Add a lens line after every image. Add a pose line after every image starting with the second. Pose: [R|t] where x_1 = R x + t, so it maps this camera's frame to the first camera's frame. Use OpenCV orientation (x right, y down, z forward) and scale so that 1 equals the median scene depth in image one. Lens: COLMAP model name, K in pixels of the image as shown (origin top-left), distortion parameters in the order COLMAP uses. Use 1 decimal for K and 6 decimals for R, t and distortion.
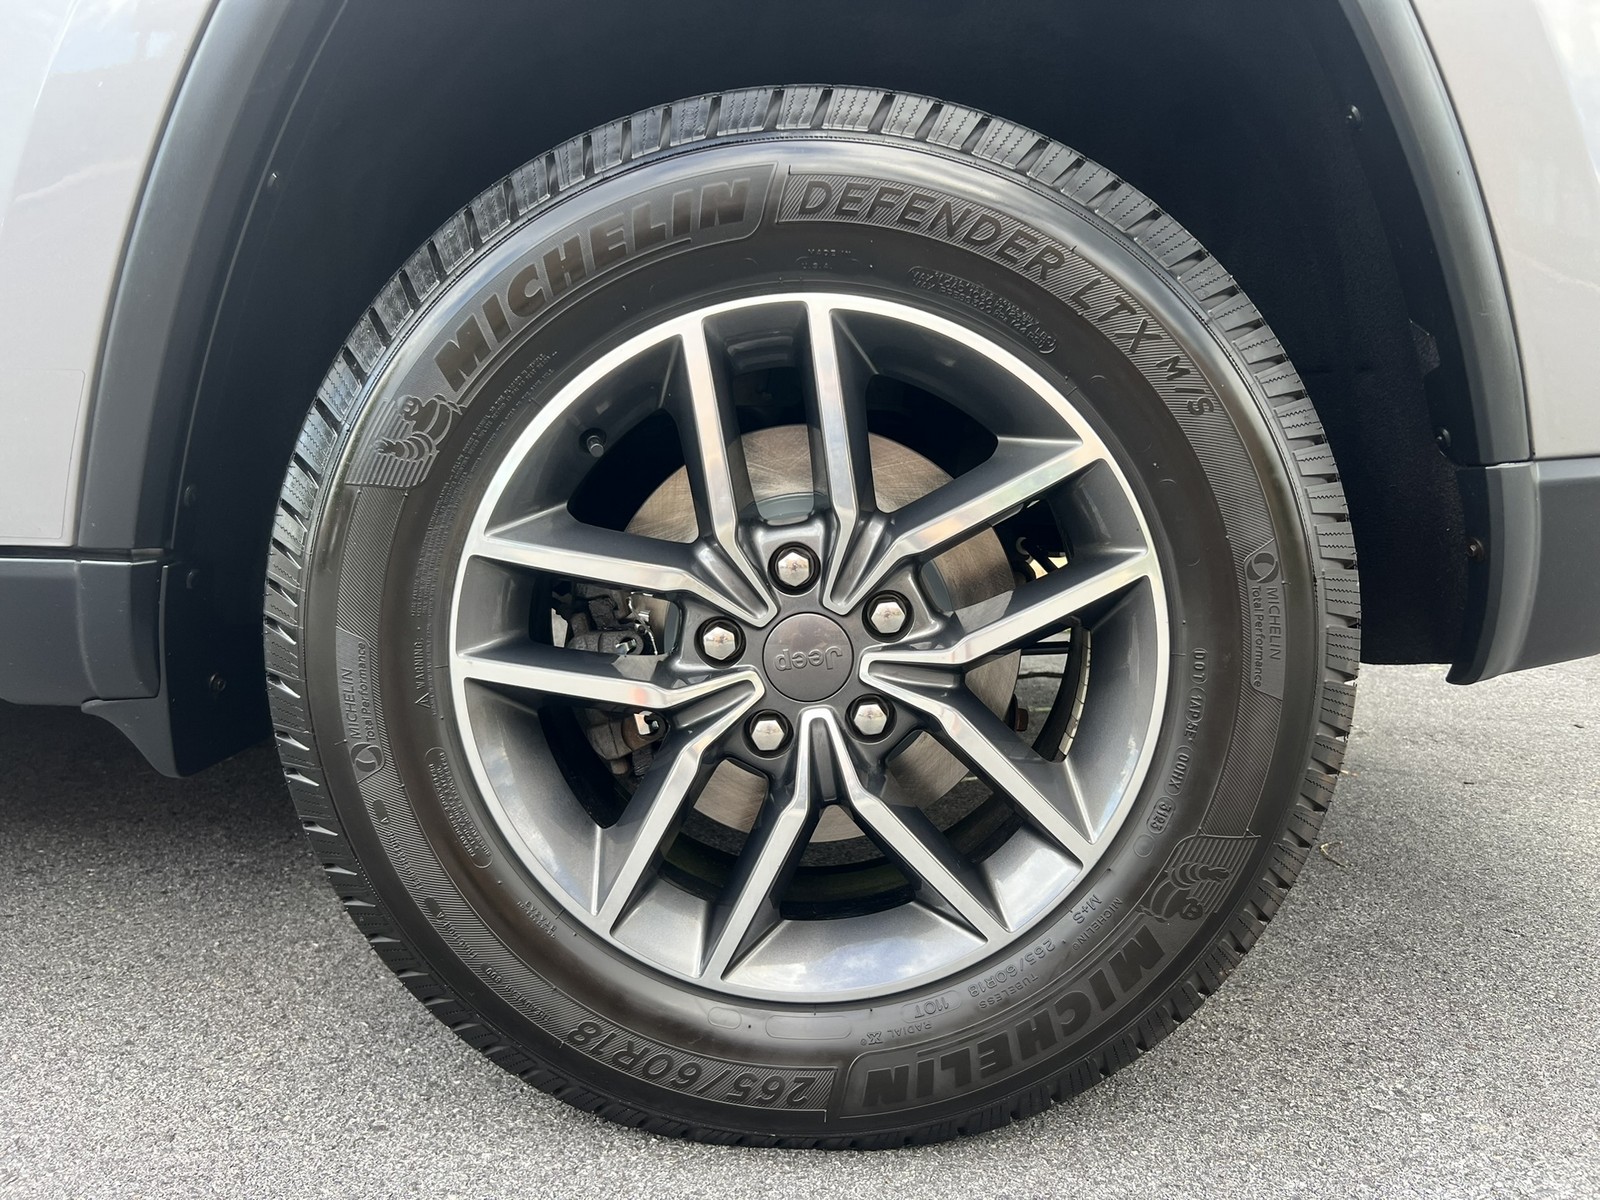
lens RADIAL K [[1224.3, 0, 808.5], [0, 1224.3, 594.7], [0, 0, 1]] dist [0.053782, -0.065635]
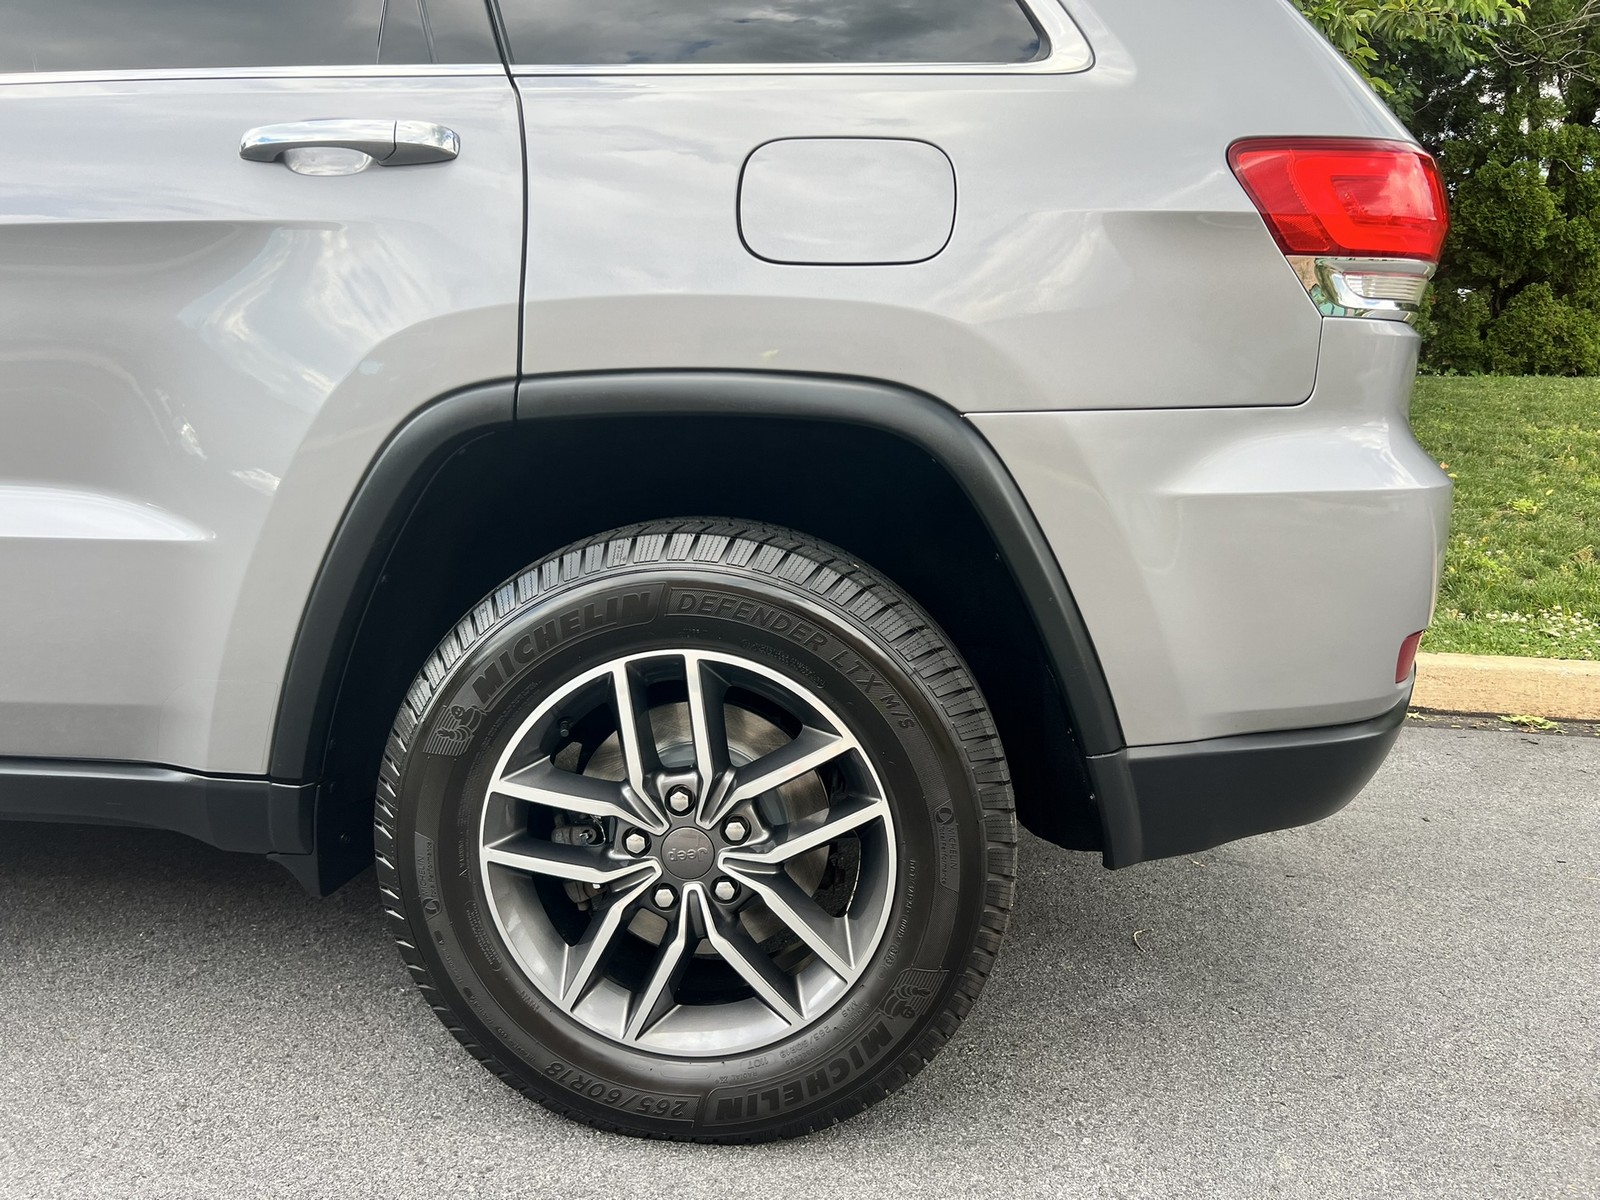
lens RADIAL K [[1208.5, 0, 800.0], [0, 1208.5, 600.0], [0, 0, 1]] dist [0.063492, -0.070802]
pose [[0.997346, 0.018079, -0.070524, 0.265824], [-0.016981, 0.999726, 0.016135, -0.327933], [0.070797, -0.014894, 0.997380, -0.652688]]
